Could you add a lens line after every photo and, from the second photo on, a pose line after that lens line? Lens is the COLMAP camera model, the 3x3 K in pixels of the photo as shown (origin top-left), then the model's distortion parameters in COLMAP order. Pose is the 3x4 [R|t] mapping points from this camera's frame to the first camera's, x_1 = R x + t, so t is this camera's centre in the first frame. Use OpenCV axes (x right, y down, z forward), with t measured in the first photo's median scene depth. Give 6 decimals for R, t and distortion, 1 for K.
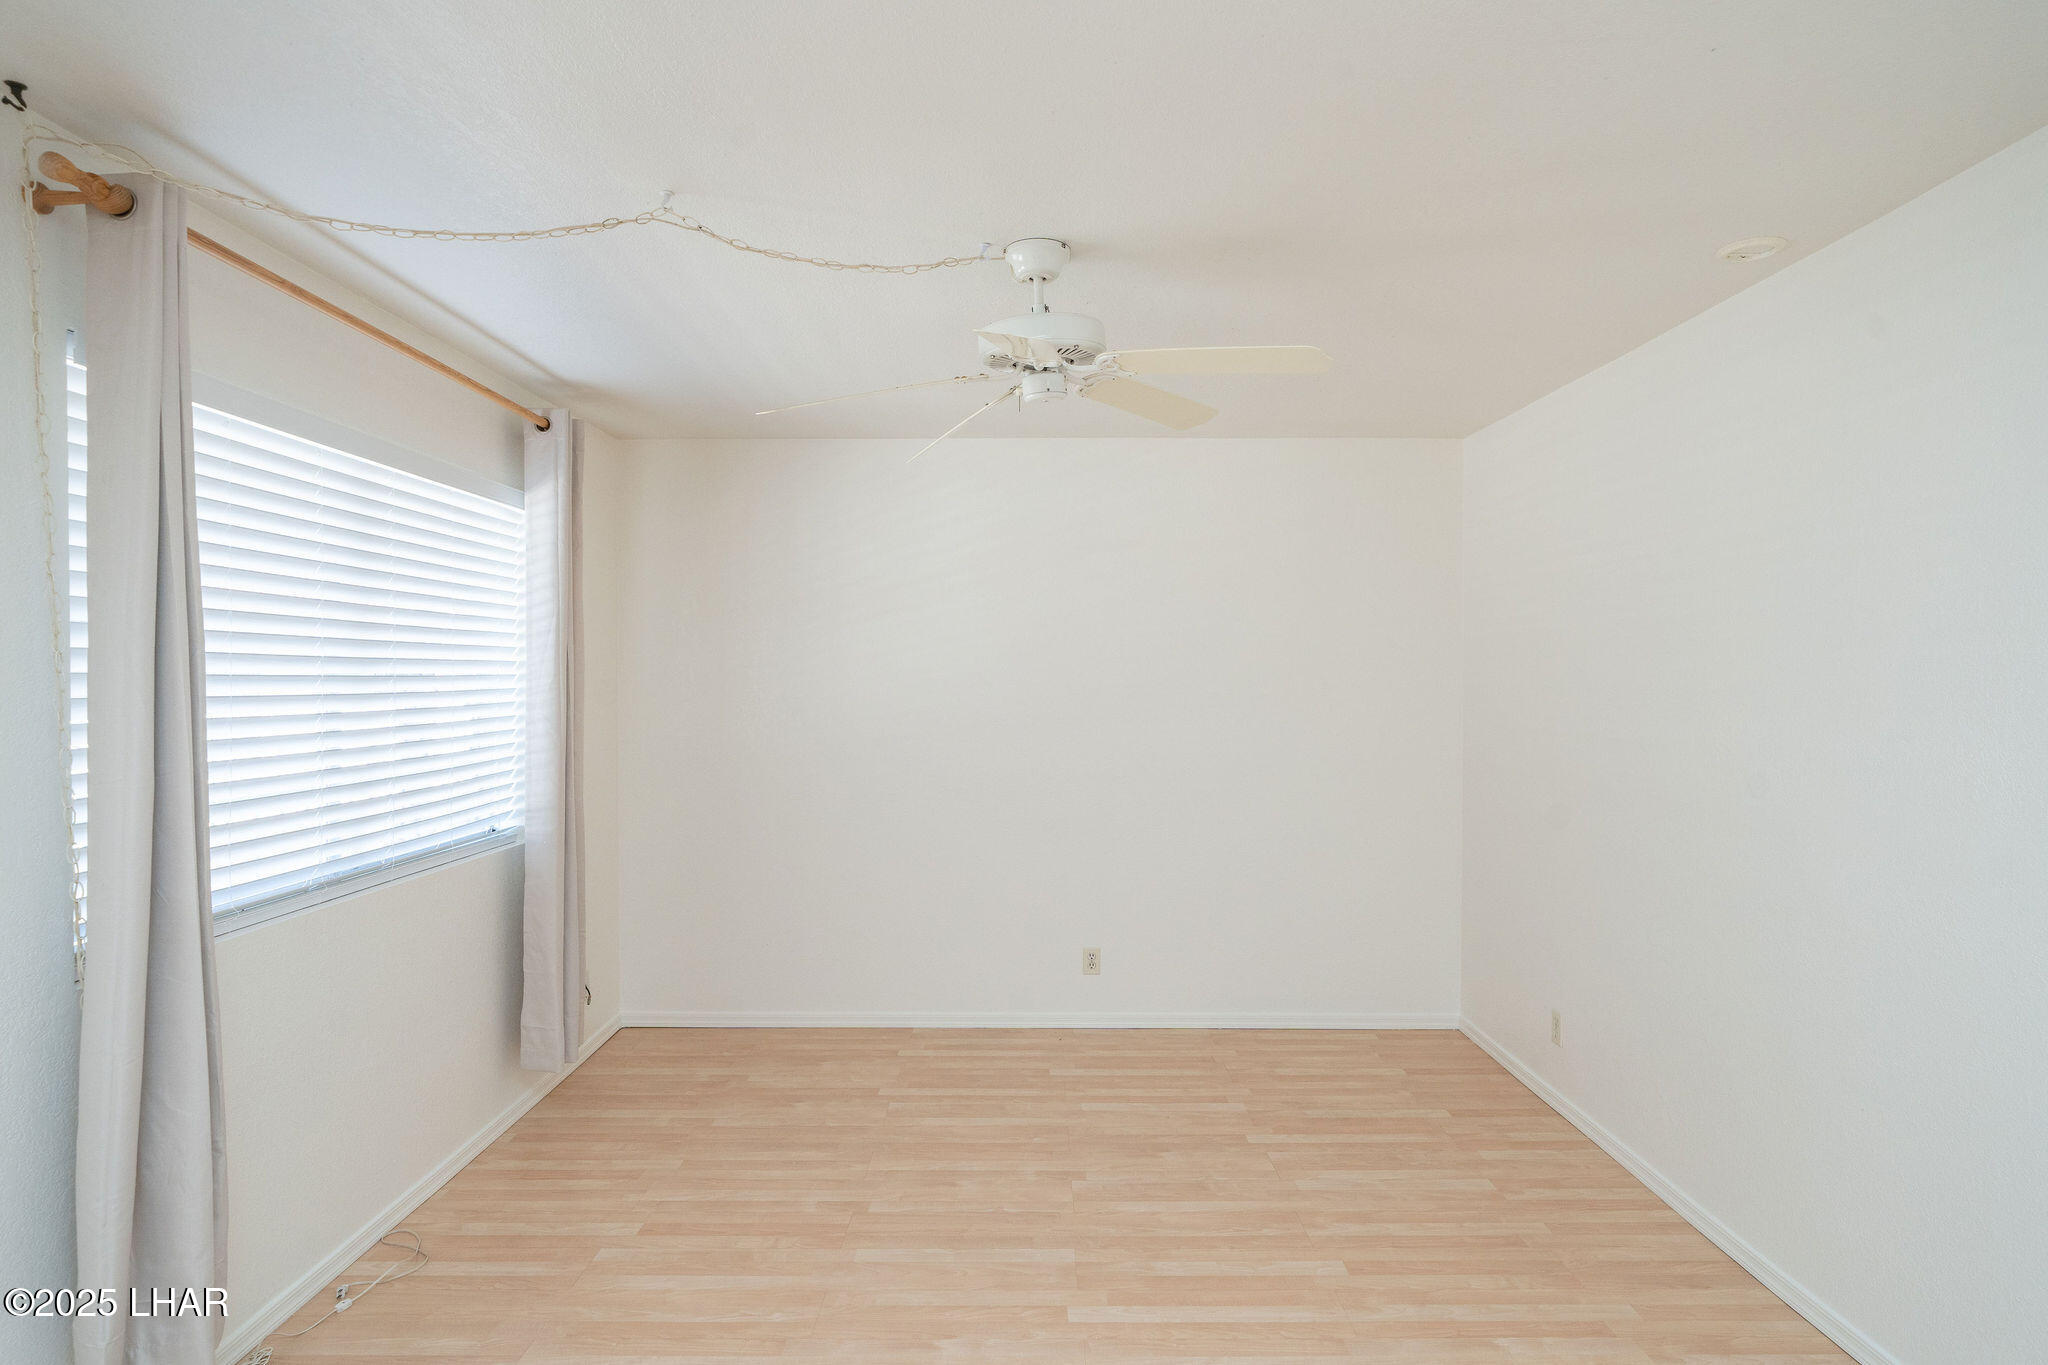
lens RADIAL K [[1108.2, 0, 1027.6], [0, 1108.2, 681.9], [0, 0, 1]] dist [-0.001968, -0.000583]
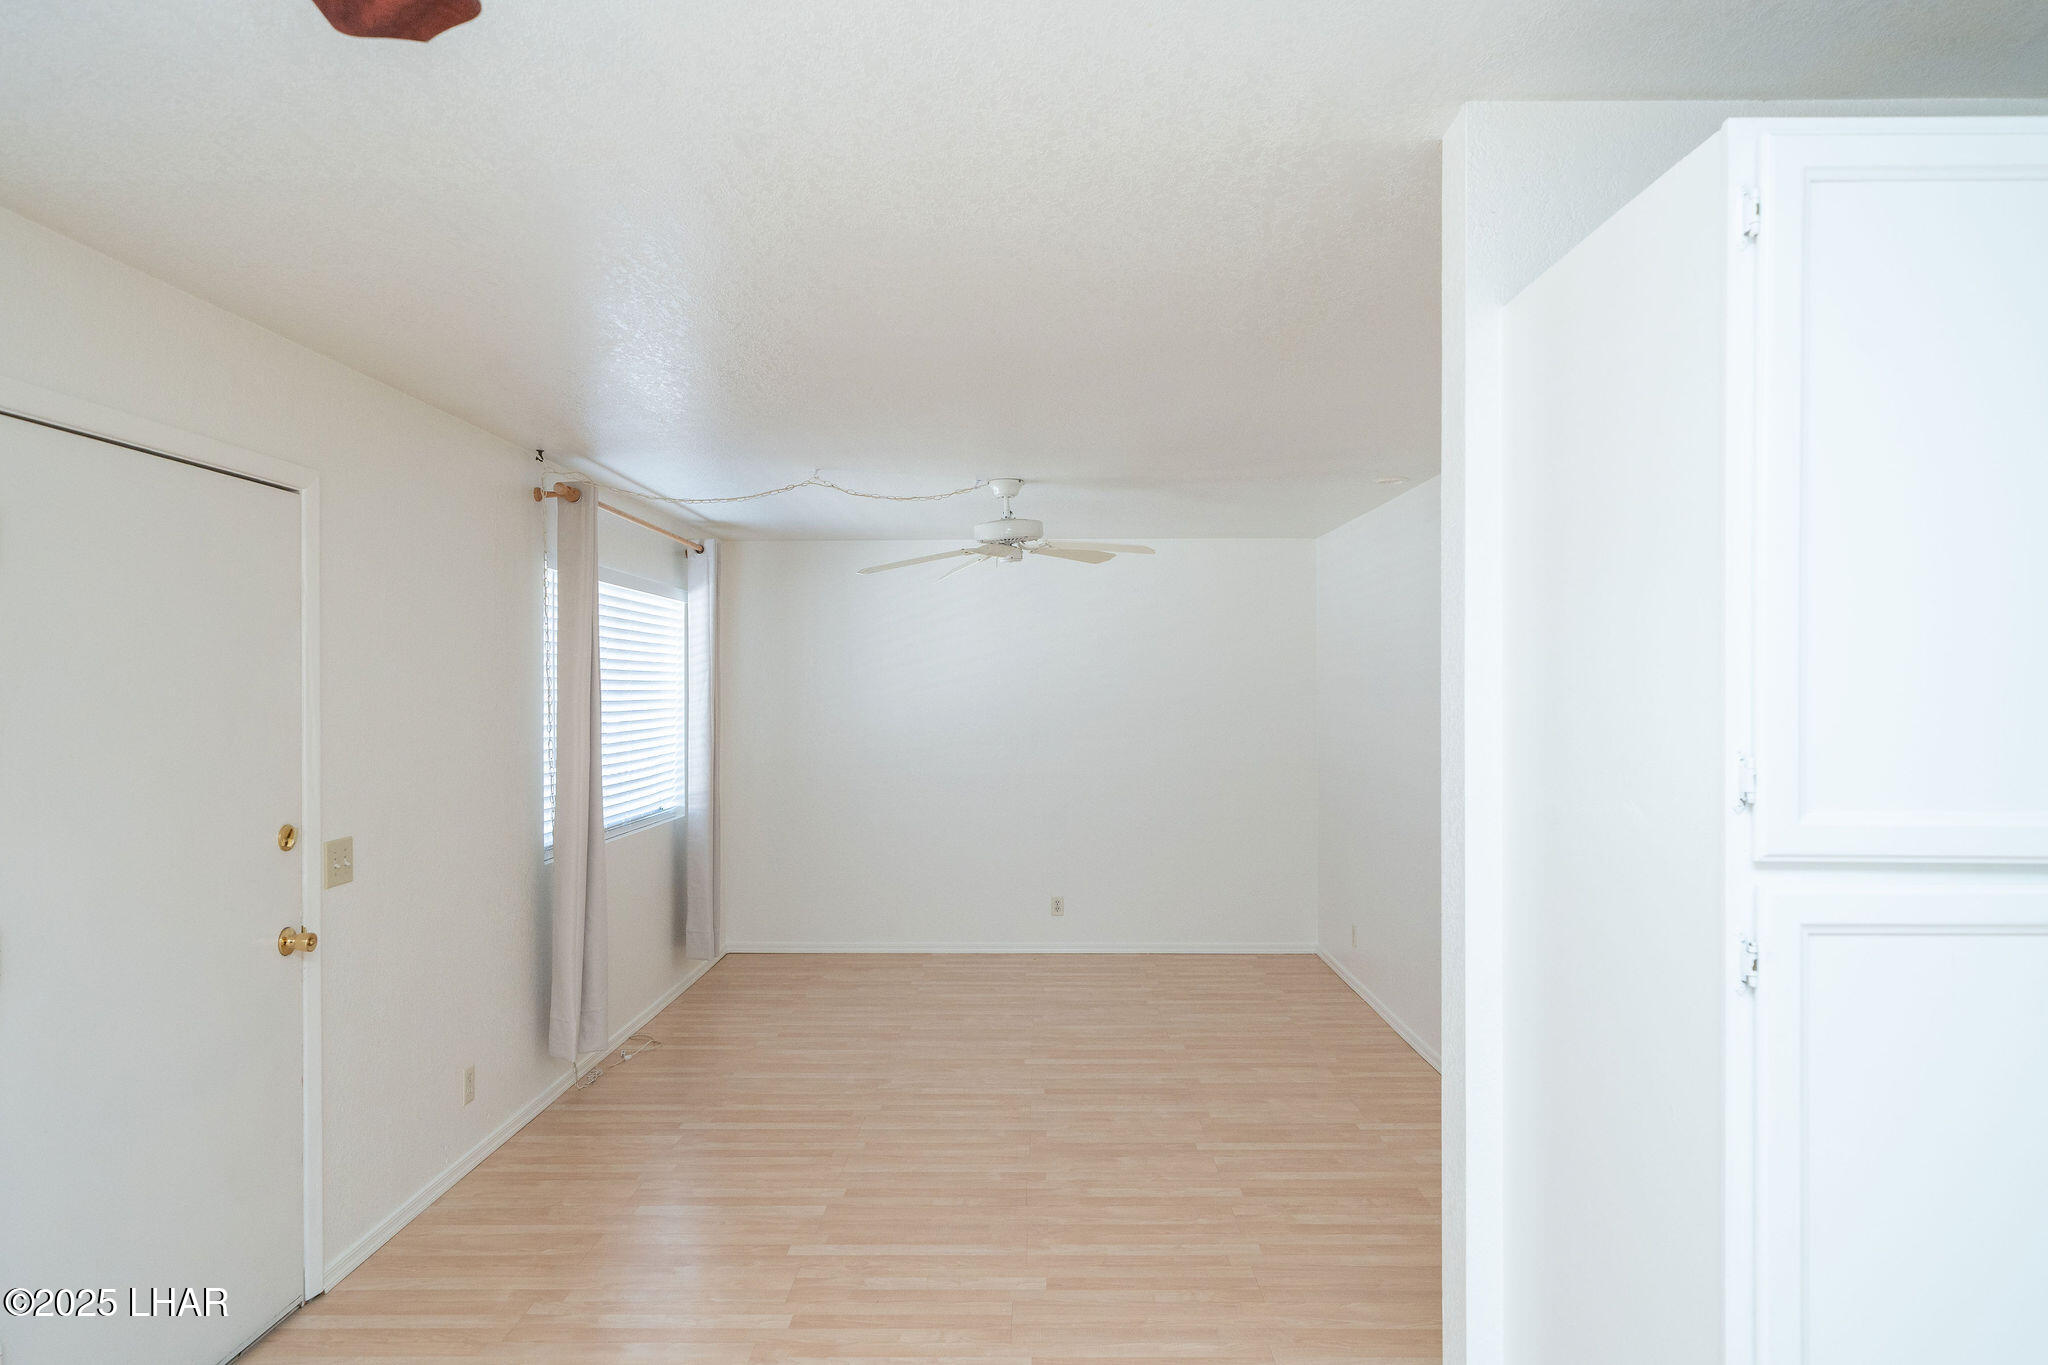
lens RADIAL K [[1220.4, 0, 1032.5], [0, 1220.4, 691.5], [0, 0, 1]] dist [0.008912, 0.001370]
pose [[0.999977, -0.002626, -0.006227, 0.048919], [0.002582, 0.999971, -0.007163, -0.017296], [0.006246, 0.007146, 0.999955, -0.776972]]
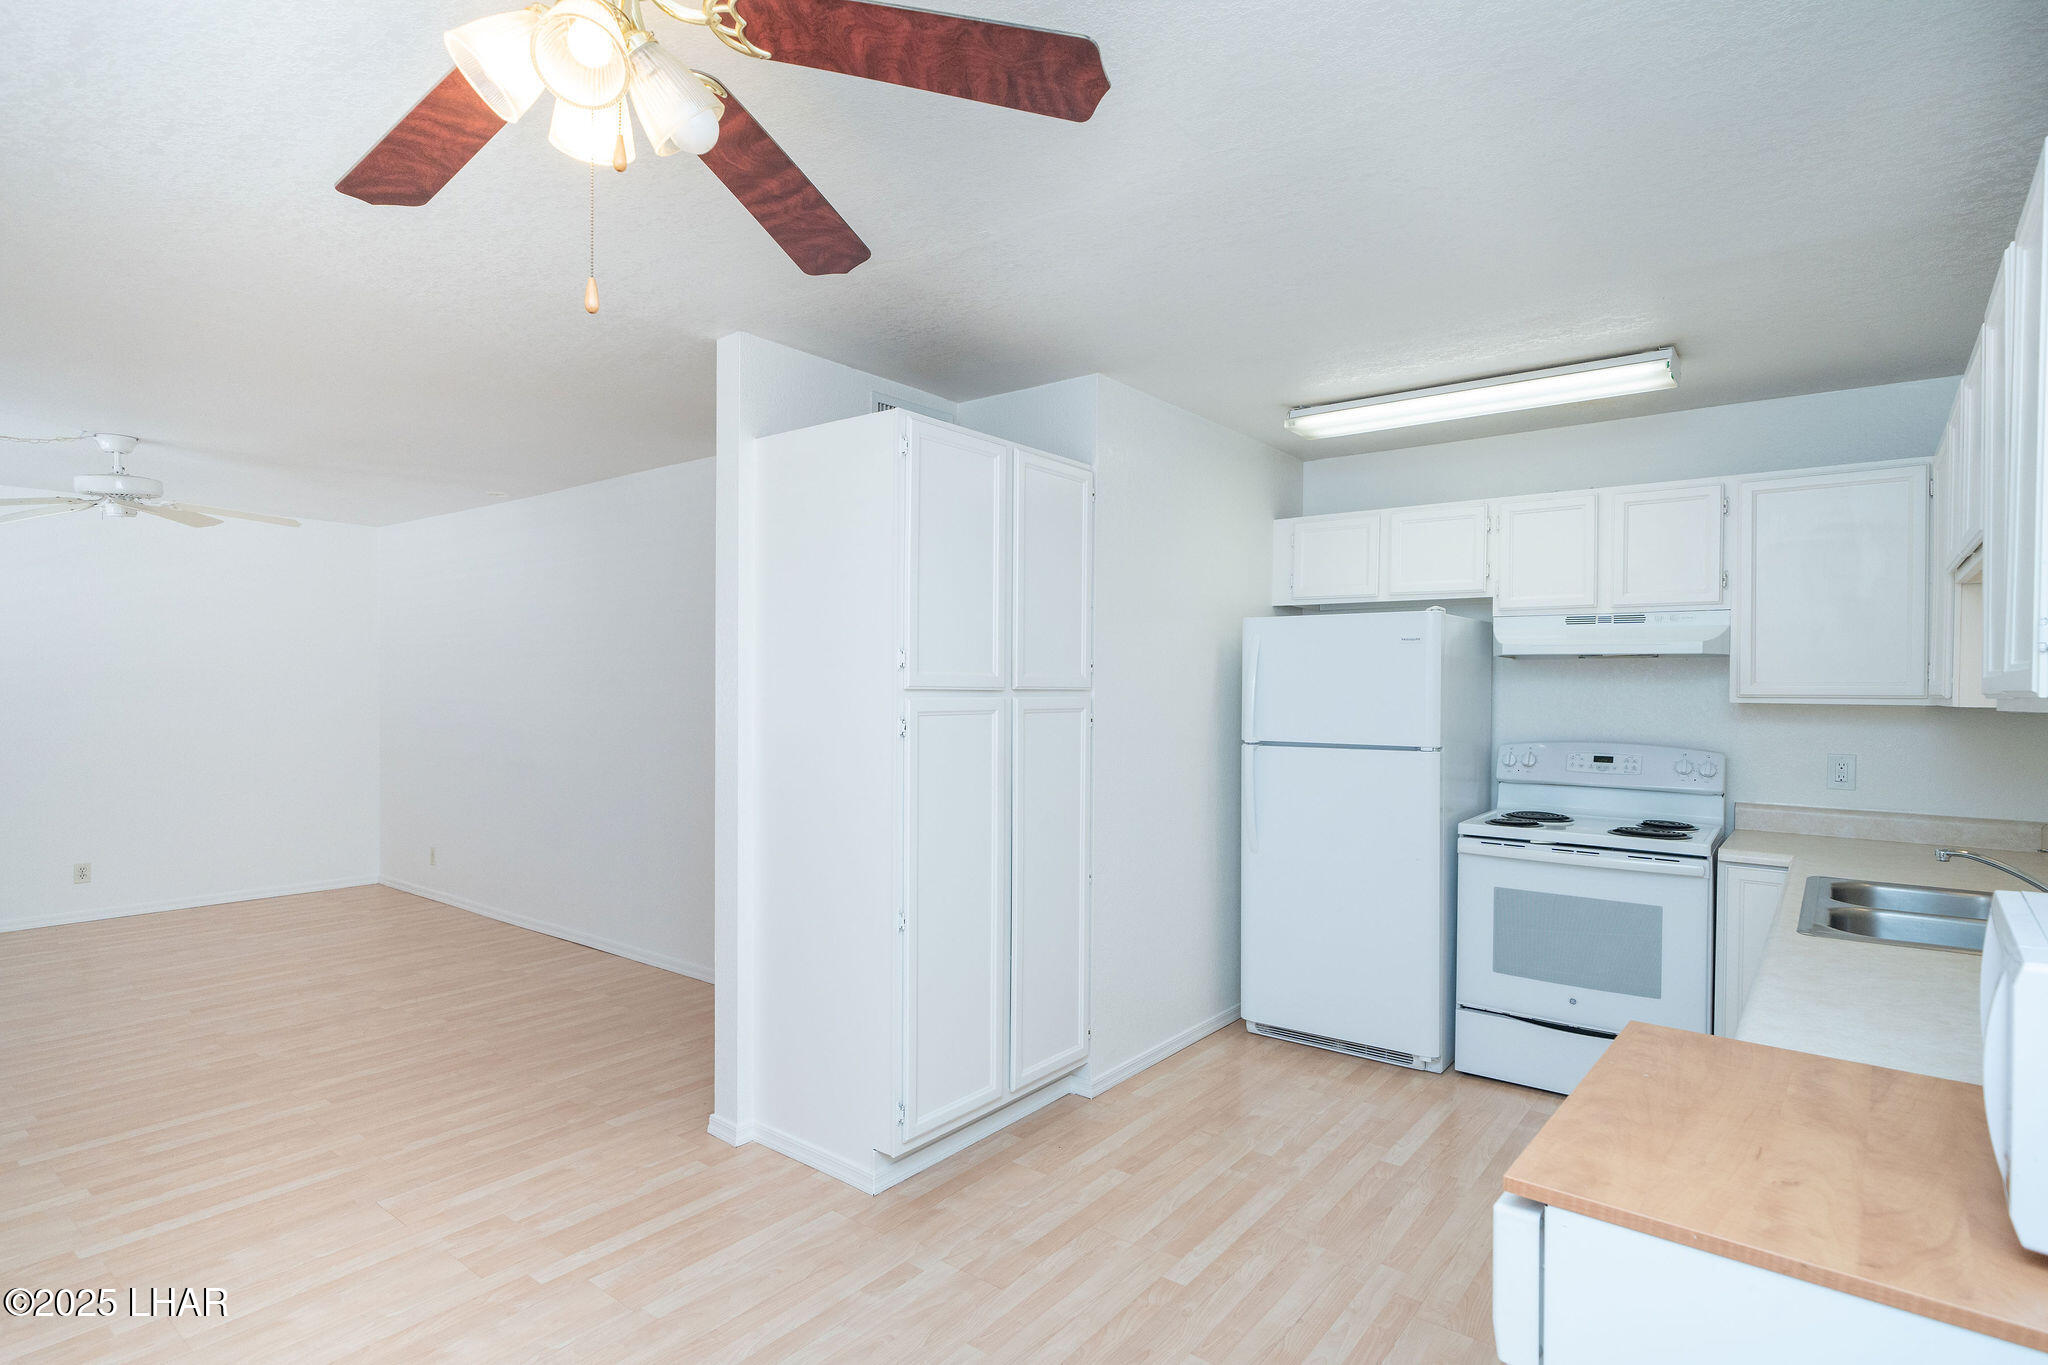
lens RADIAL K [[1058.5, 0, 1027.6], [0, 1058.5, 682.2], [0, 0, 1]] dist [0.007369, 0.001831]
pose [[0.622724, 0.001285, 0.782440, -0.336599], [0.001508, 0.999995, -0.002842, 0.028043], [-0.782440, 0.002949, 0.622719, -1.010953]]
